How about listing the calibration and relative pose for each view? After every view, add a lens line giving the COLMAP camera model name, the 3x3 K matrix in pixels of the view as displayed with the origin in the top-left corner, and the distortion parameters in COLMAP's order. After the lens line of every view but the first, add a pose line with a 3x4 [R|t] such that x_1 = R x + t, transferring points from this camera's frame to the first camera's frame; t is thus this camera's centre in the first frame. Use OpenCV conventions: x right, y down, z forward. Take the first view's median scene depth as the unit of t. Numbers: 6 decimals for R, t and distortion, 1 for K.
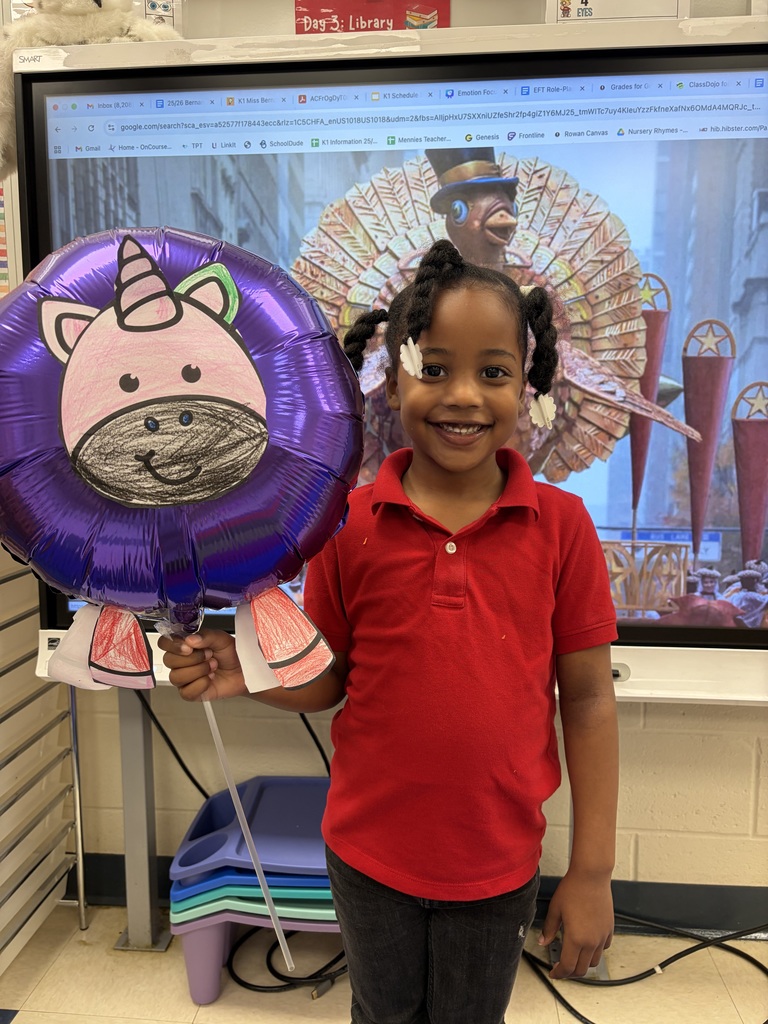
lens RADIAL K [[786.7, 0, 378.5], [0, 786.7, 514.6], [0, 0, 1]] dist [0.022949, -0.024203]
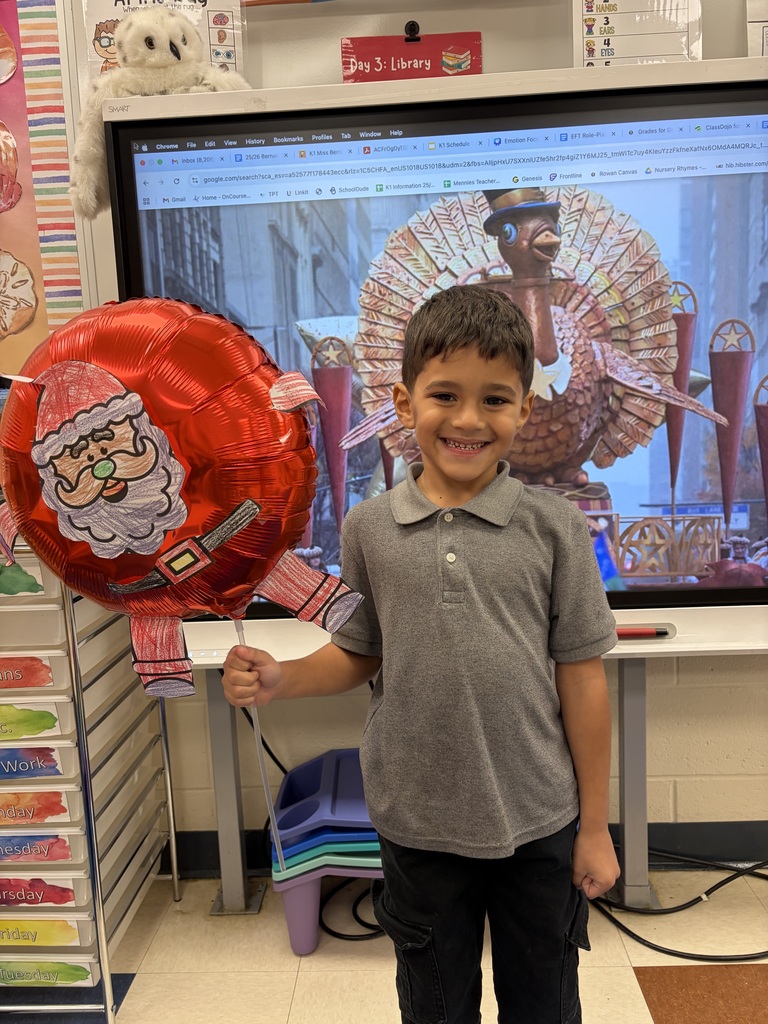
lens RADIAL K [[782.8, 0, 381.6], [0, 782.8, 518.0], [0, 0, 1]] dist [0.040809, -0.048504]
pose [[0.997889, -0.050376, 0.040991, -0.147076], [0.050260, 0.998729, 0.003867, 0.011491], [-0.041134, -0.001799, 0.999152, -0.123249]]
